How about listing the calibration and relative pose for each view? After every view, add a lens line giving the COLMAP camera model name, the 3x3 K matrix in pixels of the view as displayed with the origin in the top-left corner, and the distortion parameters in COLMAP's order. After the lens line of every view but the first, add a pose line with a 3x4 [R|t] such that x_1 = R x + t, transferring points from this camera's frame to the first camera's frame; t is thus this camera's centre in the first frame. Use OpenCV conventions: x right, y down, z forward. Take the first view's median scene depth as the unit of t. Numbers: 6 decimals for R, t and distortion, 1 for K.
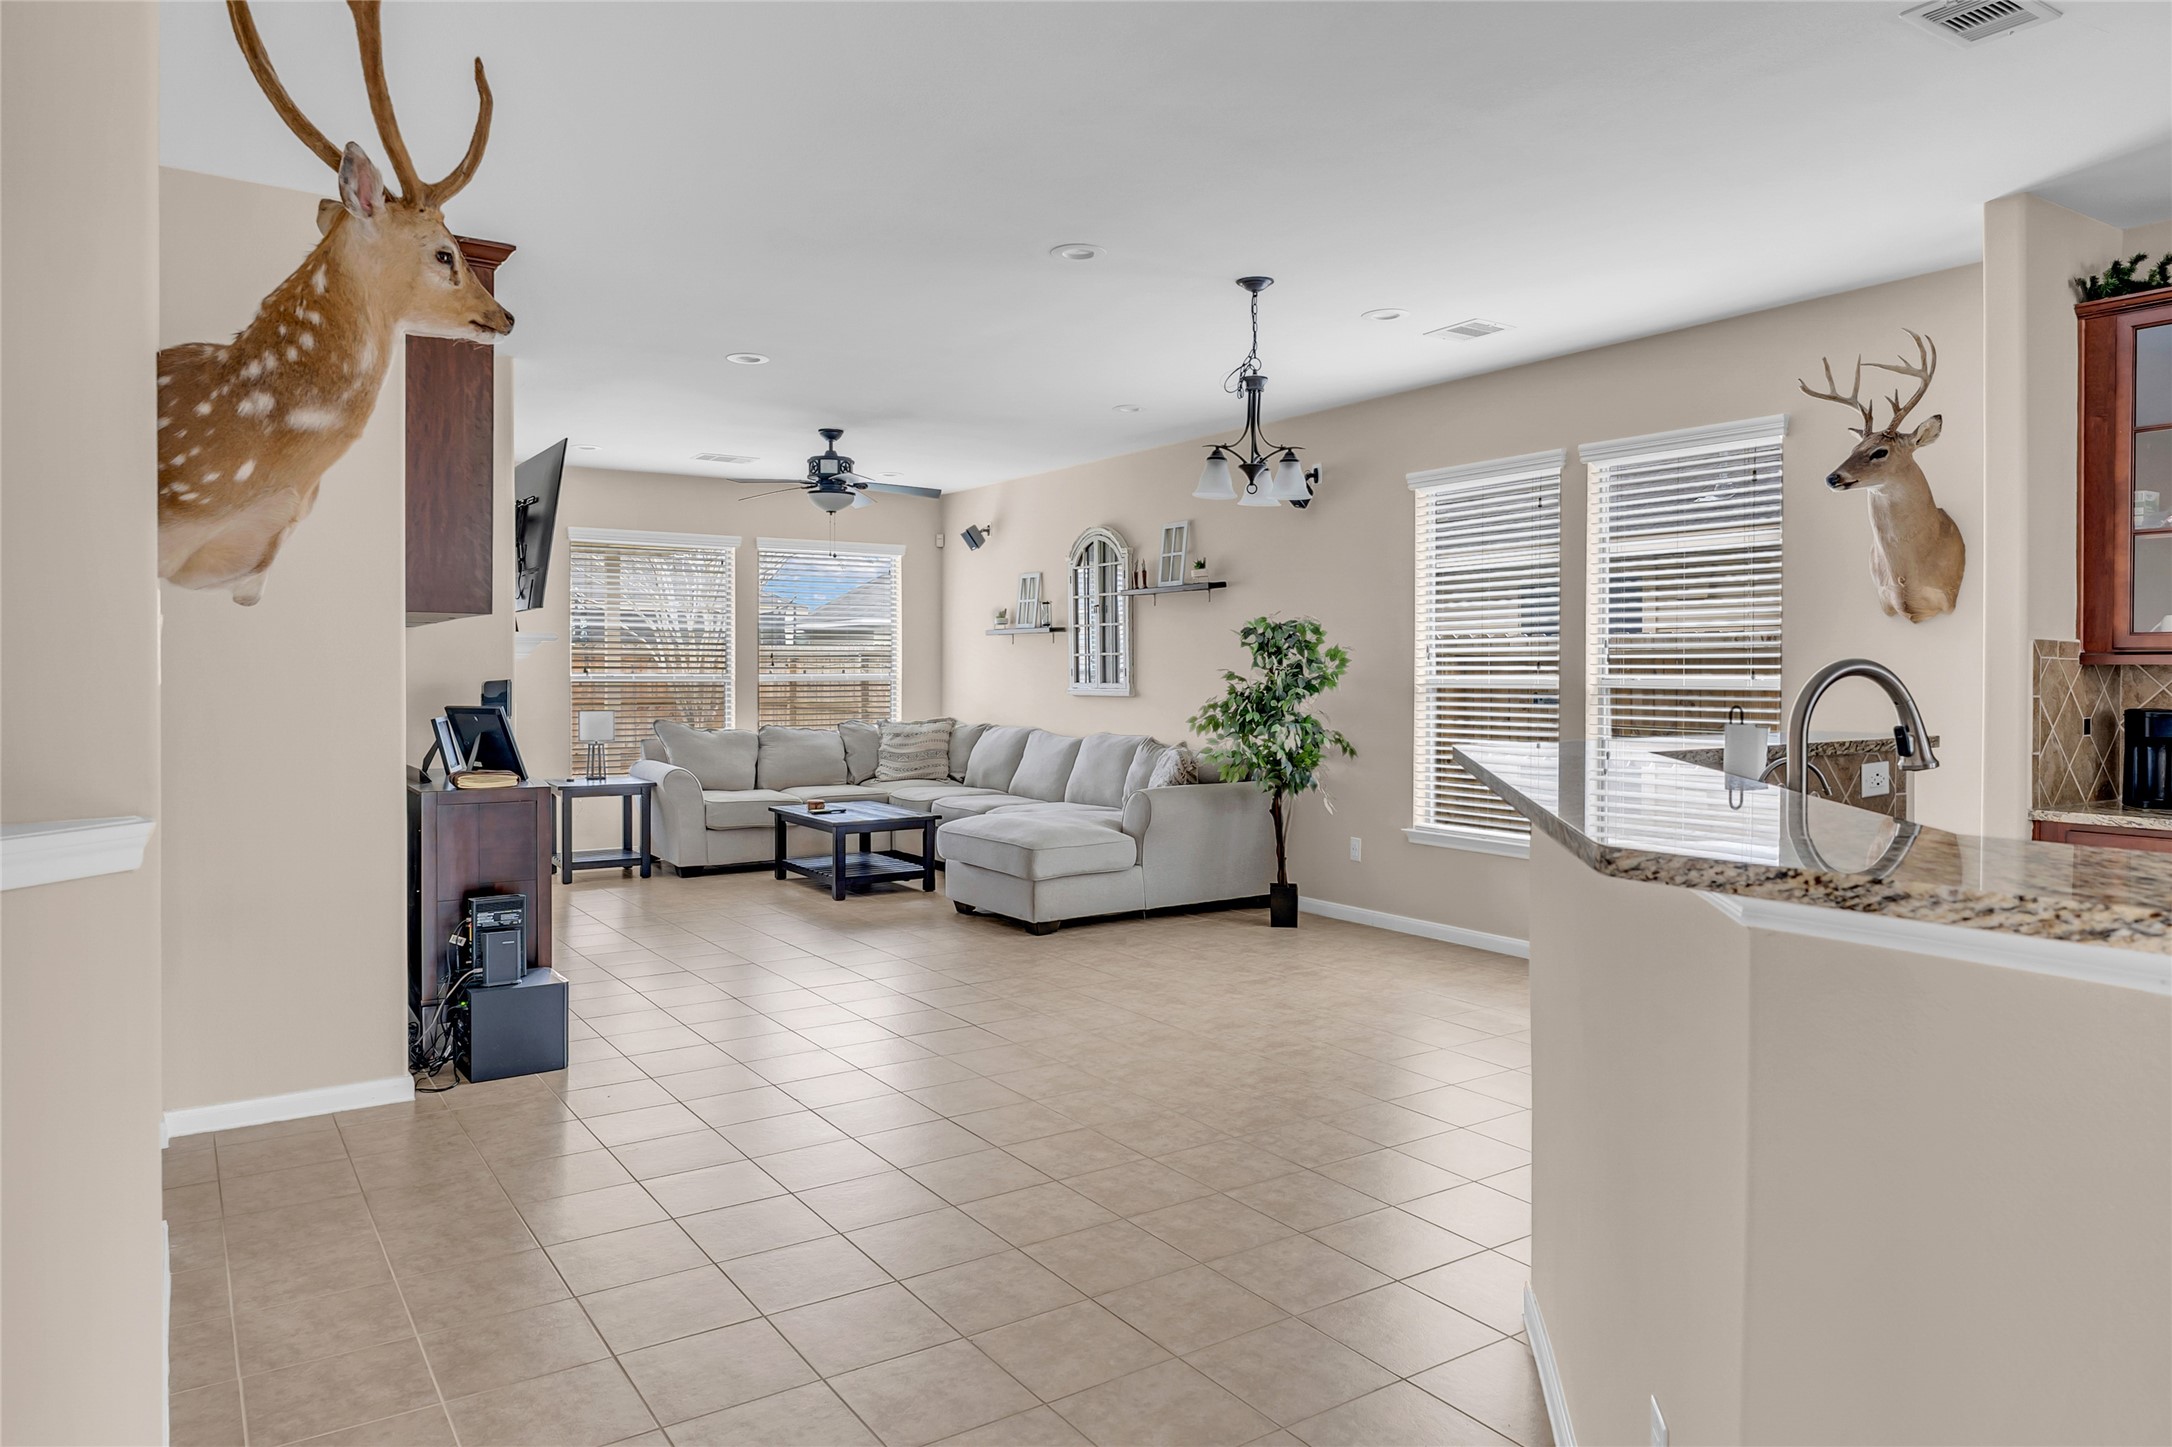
lens RADIAL K [[1360.6, 0, 1100.0], [0, 1360.6, 684.1], [0, 0, 1]] dist [-0.003309, 0.001490]
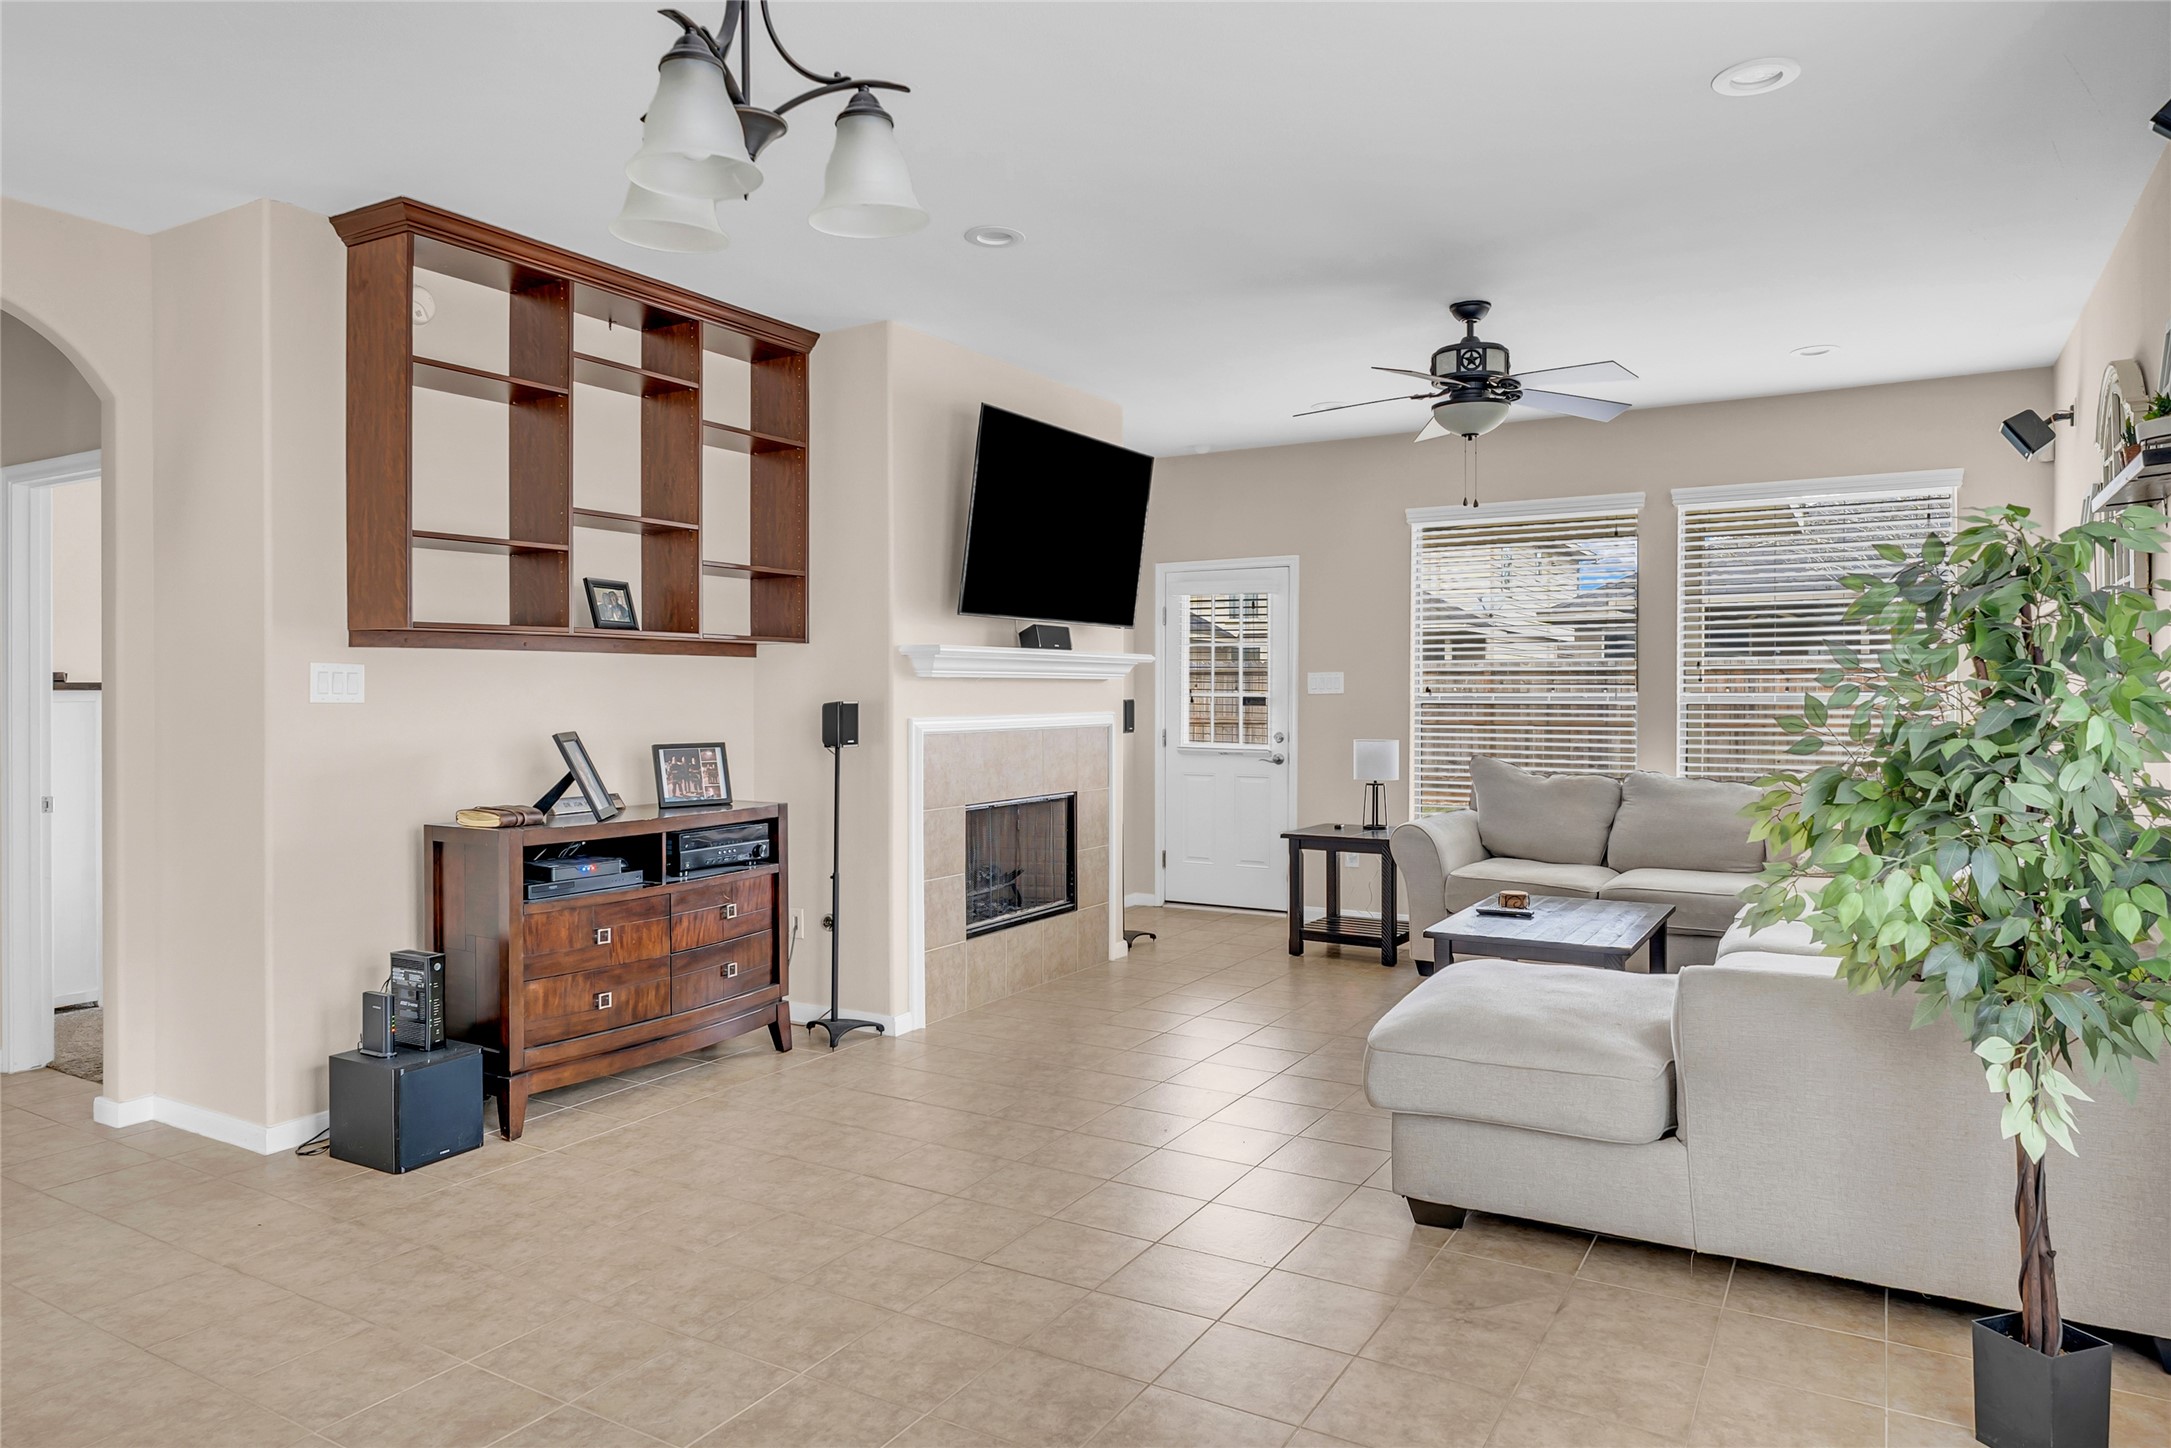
lens RADIAL K [[1360.0, 0, 1082.5], [0, 1360.0, 712.2], [0, 0, 1]] dist [-0.003309, 0.001490]
pose [[0.426139, 0.011228, -0.904588, 0.333154], [-0.005166, 0.999937, 0.009978, -0.005041], [0.904643, 0.000421, 0.426171, 0.650373]]
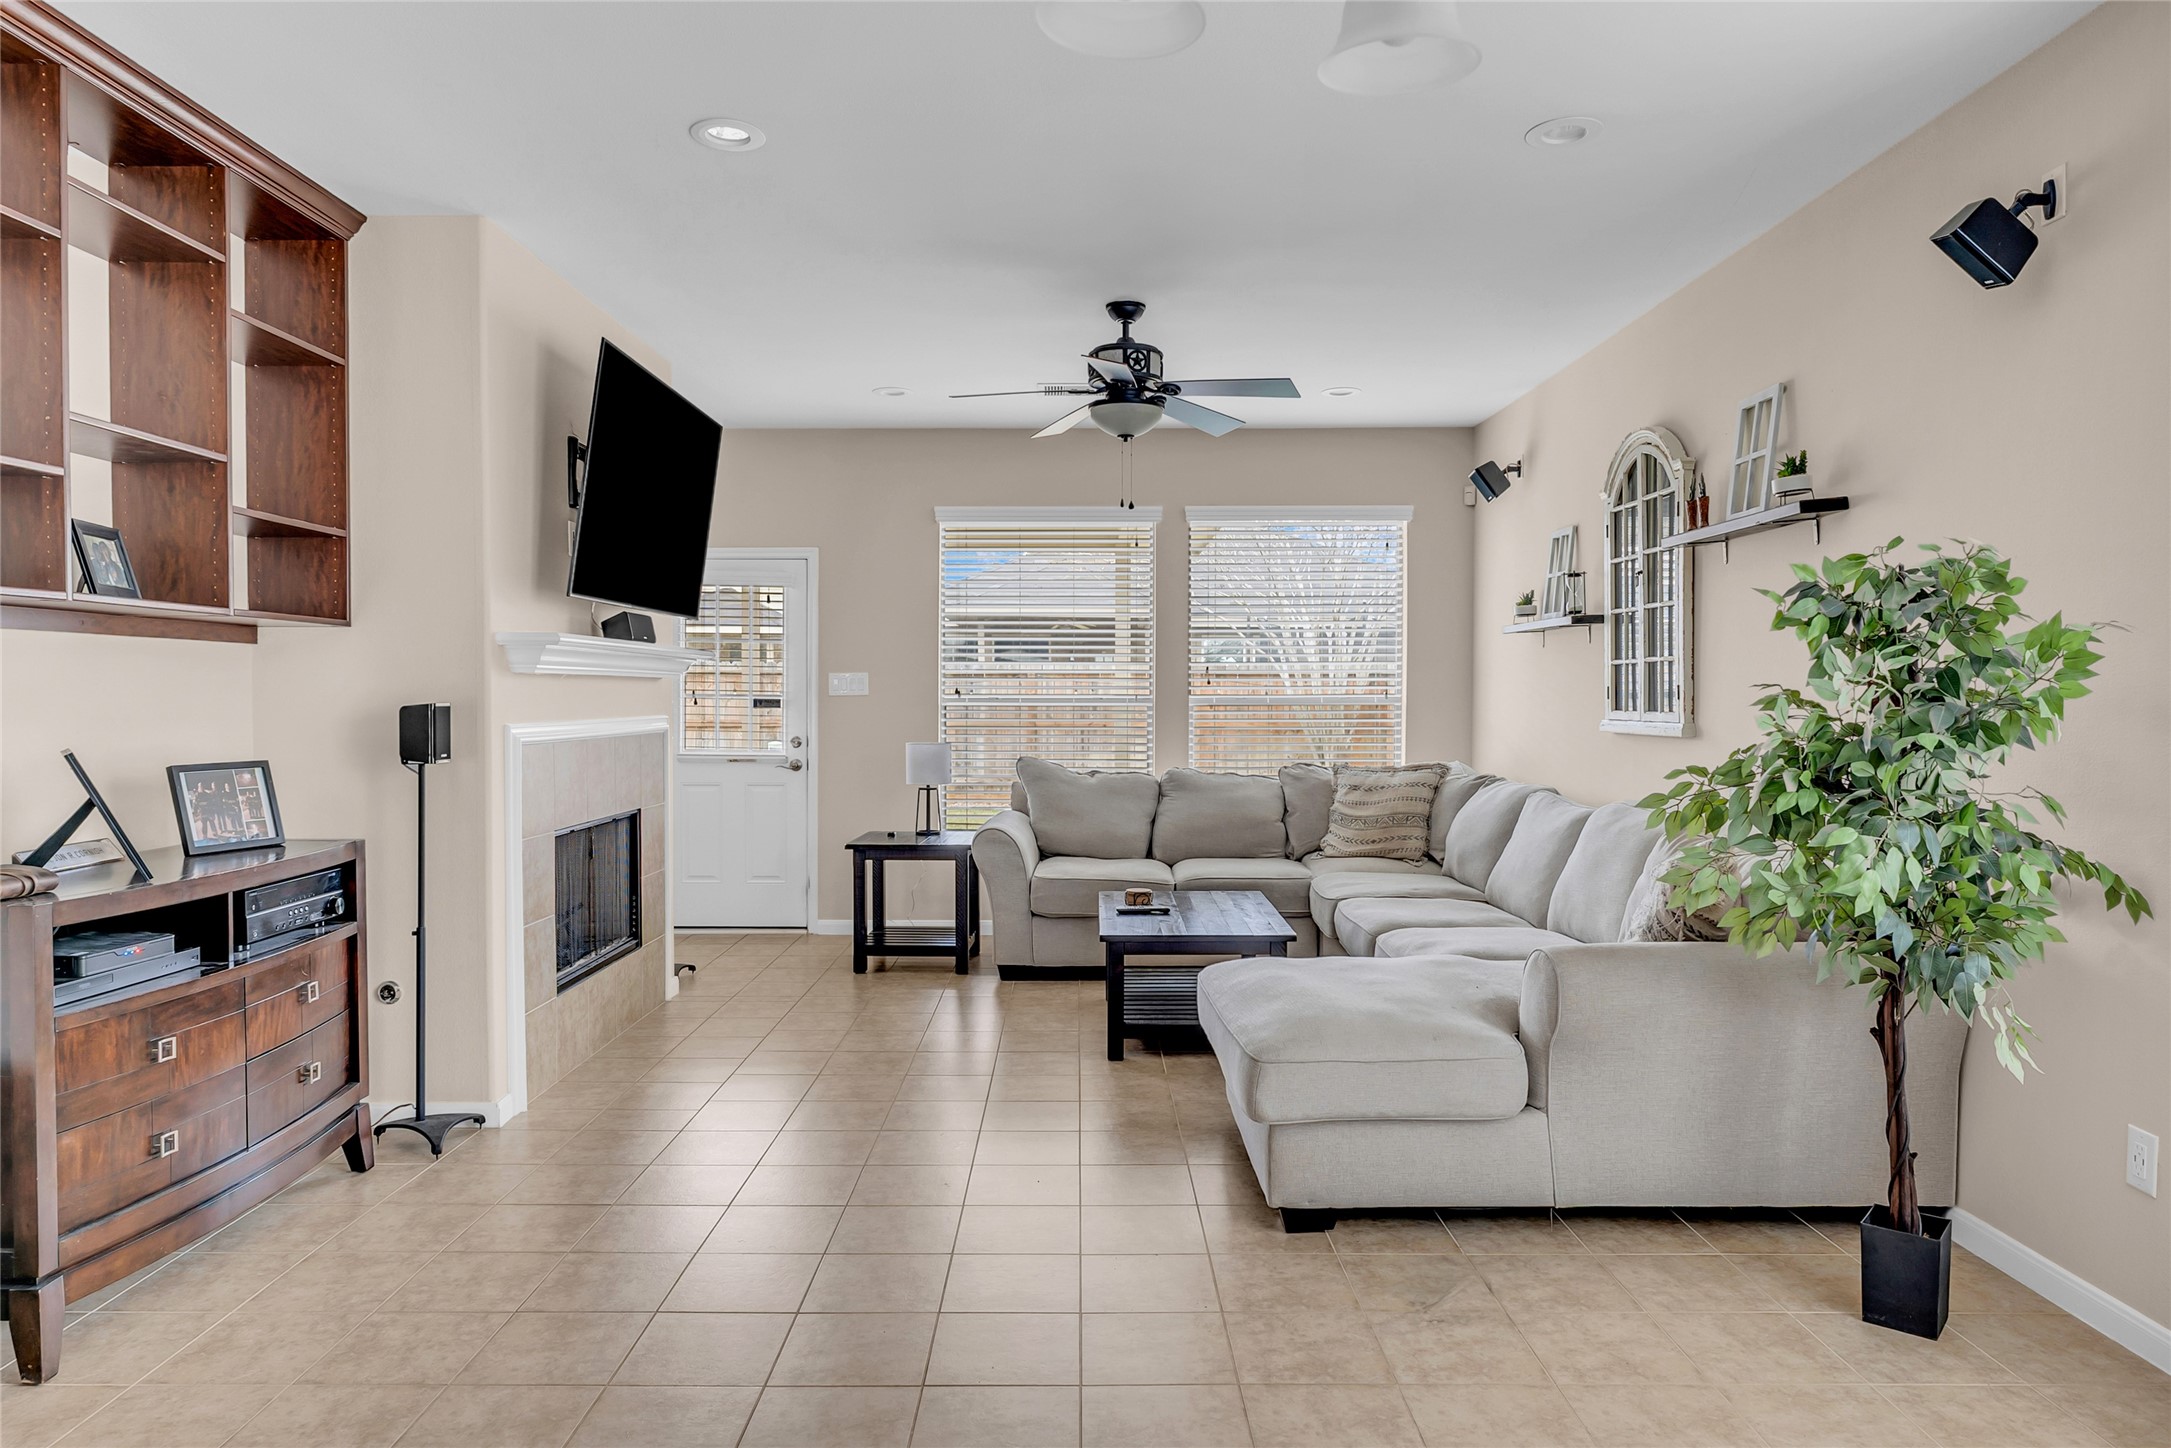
lens RADIAL K [[1360.0, 0, 1081.0], [0, 1360.0, 724.9], [0, 0, 1]] dist [-0.003309, 0.001490]
pose [[0.826769, 0.012166, -0.562410, 0.157379], [-0.004433, 0.999876, 0.015113, -0.003650], [0.562524, -0.010001, 0.826721, 0.534372]]
